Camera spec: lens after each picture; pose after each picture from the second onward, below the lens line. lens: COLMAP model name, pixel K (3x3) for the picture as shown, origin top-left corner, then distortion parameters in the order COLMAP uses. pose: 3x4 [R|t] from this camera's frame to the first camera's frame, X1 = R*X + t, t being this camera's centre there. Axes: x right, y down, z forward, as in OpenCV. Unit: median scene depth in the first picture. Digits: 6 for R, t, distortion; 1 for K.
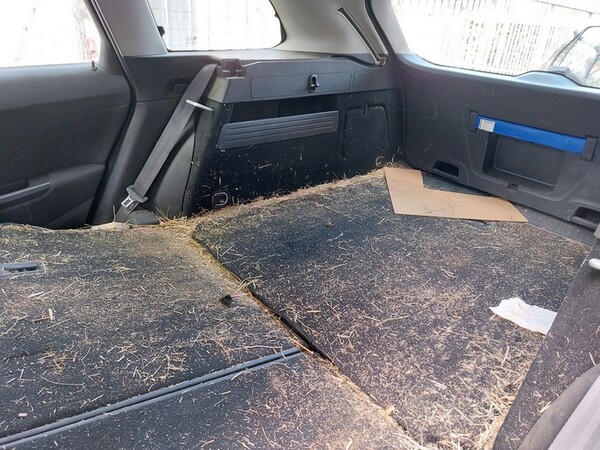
lens RADIAL K [[435.0, 0, 300.4], [0, 435.0, 223.2], [0, 0, 1]] dist [0.053940, -0.043841]
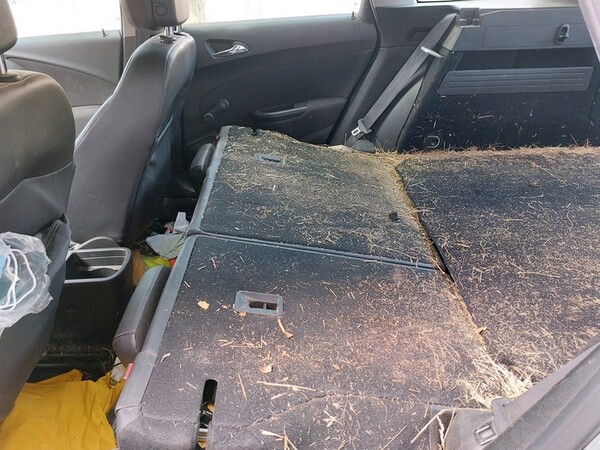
lens RADIAL K [[435.0, 0, 298.4], [0, 435.0, 227.4], [0, 0, 1]] dist [0.053940, -0.043841]
pose [[0.800641, 0.262337, -0.538659, 0.227110], [-0.209007, 0.964861, 0.159246, 0.055135], [0.561507, -0.014915, 0.827337, -0.125651]]
